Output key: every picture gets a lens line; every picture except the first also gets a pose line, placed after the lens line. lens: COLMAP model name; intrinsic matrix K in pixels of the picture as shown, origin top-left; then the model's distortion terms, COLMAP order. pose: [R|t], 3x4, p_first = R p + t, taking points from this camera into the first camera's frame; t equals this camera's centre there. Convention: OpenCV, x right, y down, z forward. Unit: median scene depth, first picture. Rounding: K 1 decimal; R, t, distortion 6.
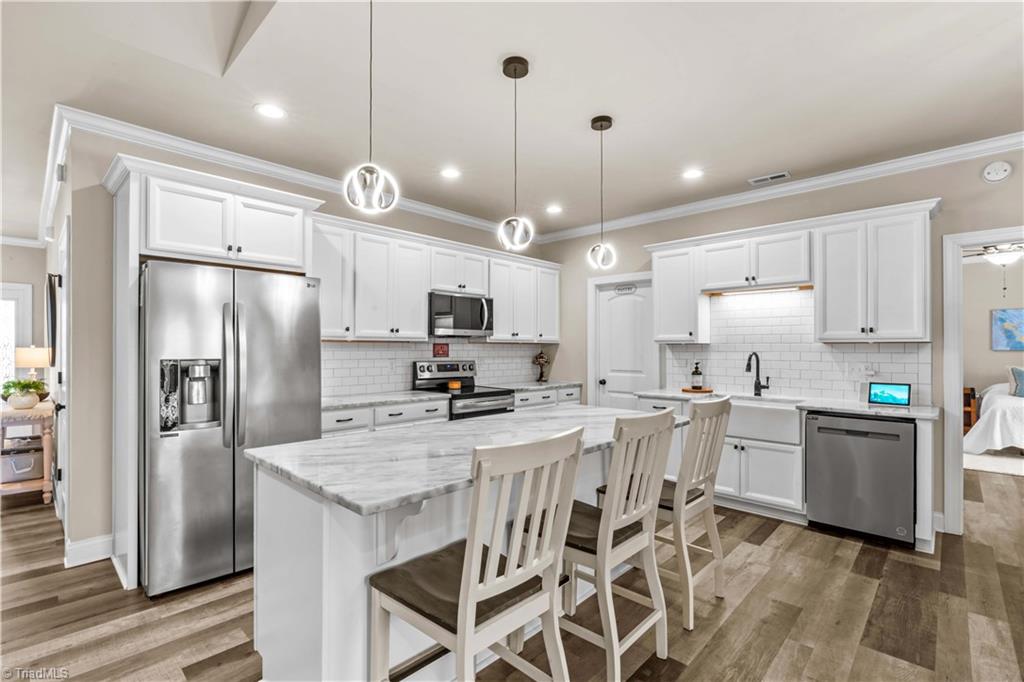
lens RADIAL K [[468.3, 0, 510.1], [0, 468.3, 345.5], [0, 0, 1]] dist [-0.017949, 0.006955]
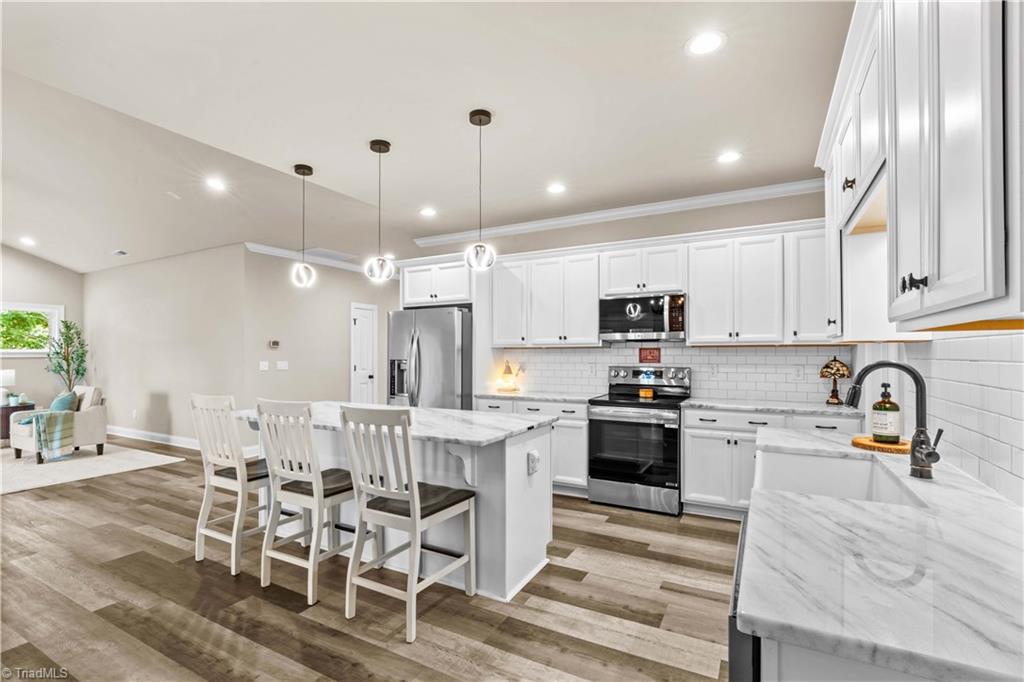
lens RADIAL K [[467.9, 0, 511.6], [0, 467.9, 349.4], [0, 0, 1]] dist [-0.023951, 0.009978]
pose [[0.261944, -0.011155, -0.965019, 0.895098], [0.008636, 0.999920, -0.009214, 0.005726], [0.965044, -0.005920, 0.262020, 0.642430]]
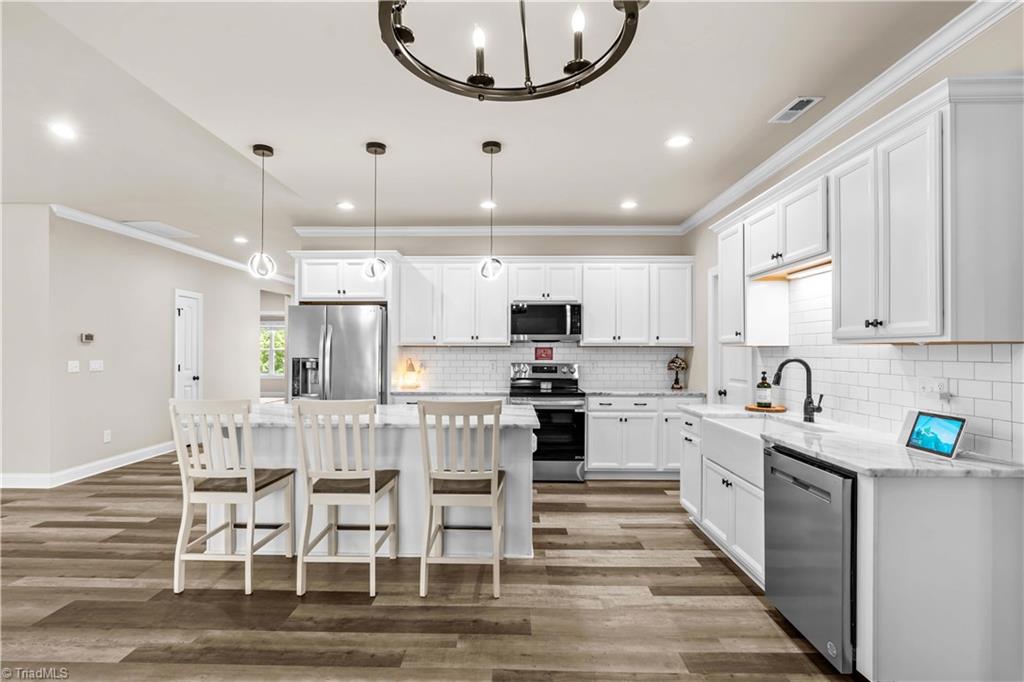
lens RADIAL K [[486.0, 0, 503.8], [0, 486.0, 346.9], [0, 0, 1]] dist [-0.013145, 0.000984]
pose [[0.677628, -0.005530, -0.735384, 0.834450], [0.003996, 0.999985, -0.003837, -0.002256], [0.735394, -0.000339, 0.677640, 0.197046]]
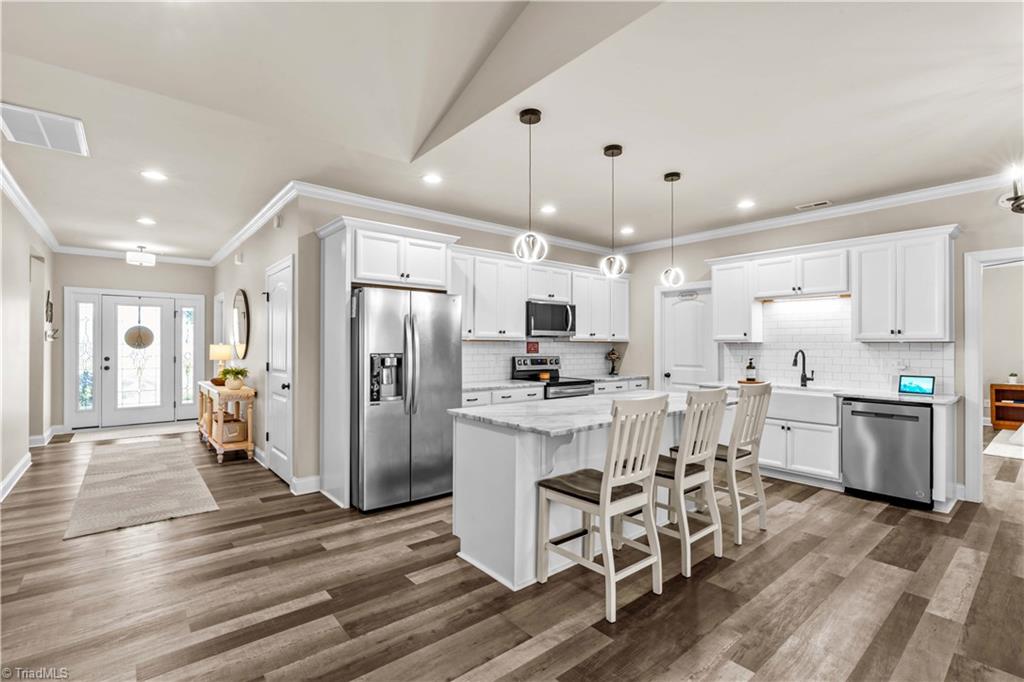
lens RADIAL K [[465.8, 0, 510.8], [0, 465.8, 342.5], [0, 0, 1]] dist [-0.019048, 0.007474]
pose [[0.993622, 0.001390, -0.112750, -0.088017], [-0.001468, 0.999999, -0.000606, -0.003180], [0.112749, 0.000768, 0.993623, -0.287236]]
